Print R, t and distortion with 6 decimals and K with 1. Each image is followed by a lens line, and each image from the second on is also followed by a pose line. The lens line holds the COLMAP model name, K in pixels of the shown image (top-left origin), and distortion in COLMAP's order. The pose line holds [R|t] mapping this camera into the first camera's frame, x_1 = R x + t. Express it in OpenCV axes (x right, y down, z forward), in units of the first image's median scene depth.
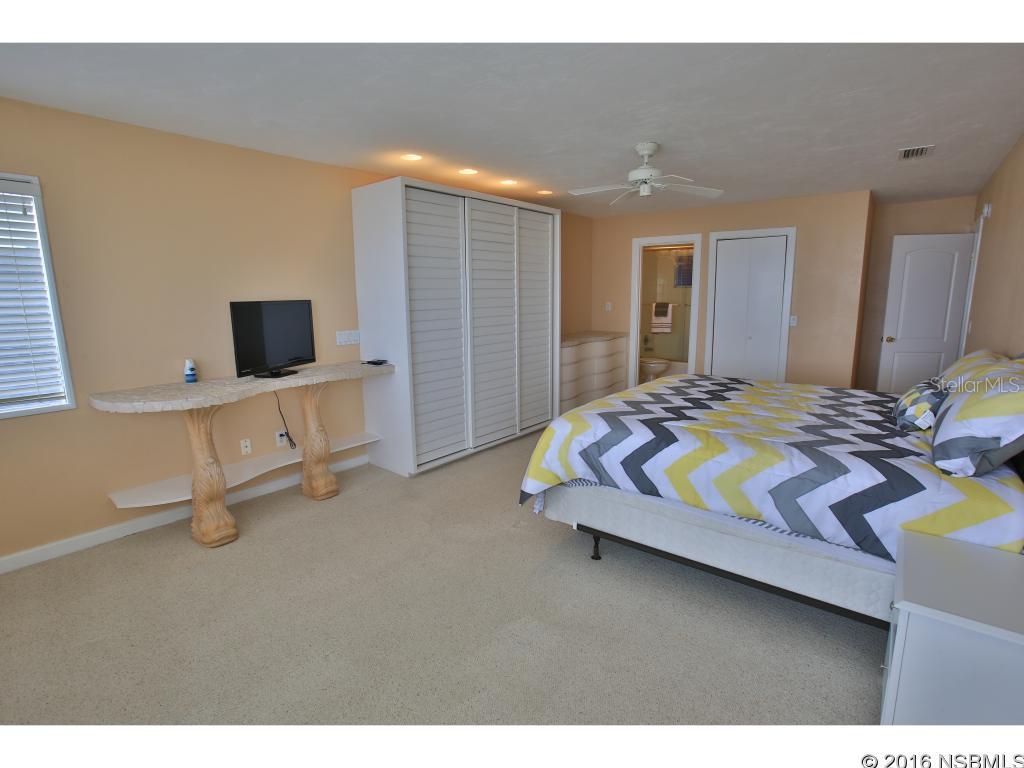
lens RADIAL K [[499.2, 0, 510.2], [0, 499.2, 382.7], [0, 0, 1]] dist [-0.066215, 0.034382]
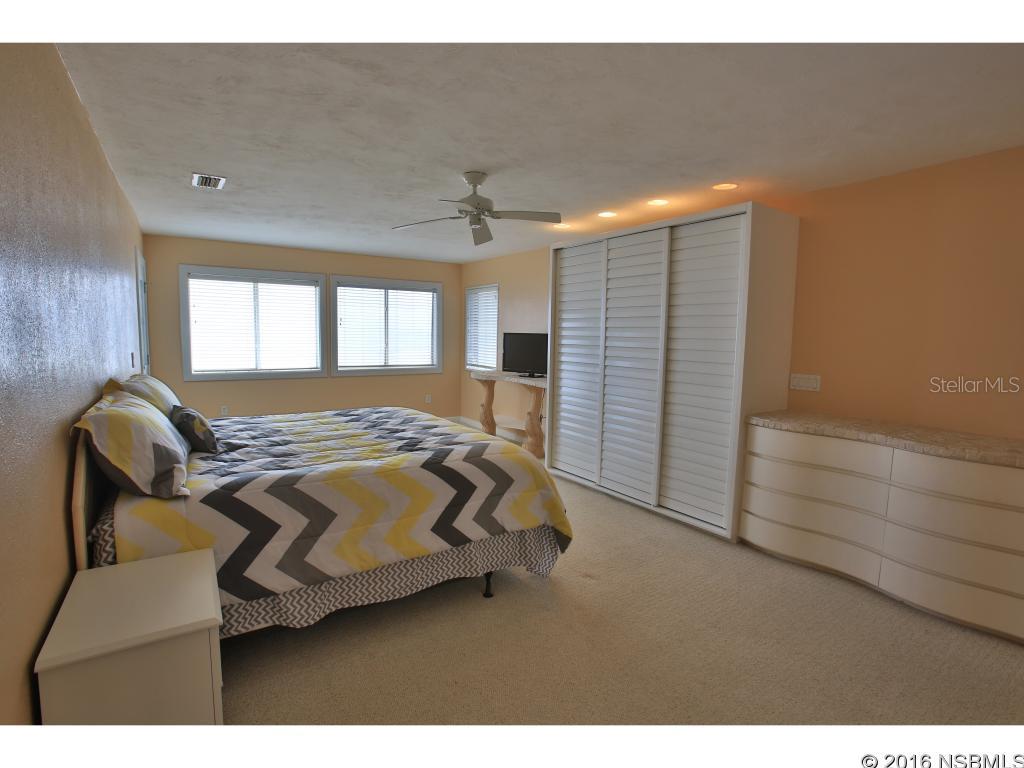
lens RADIAL K [[499.2, 0, 510.2], [0, 499.2, 382.7], [0, 0, 1]] dist [-0.066215, 0.034382]
pose [[-0.289938, 0.100479, -0.951756, 0.918078], [-0.181288, 0.970702, 0.157707, -0.196194], [0.939718, 0.218267, -0.263228, 1.066534]]
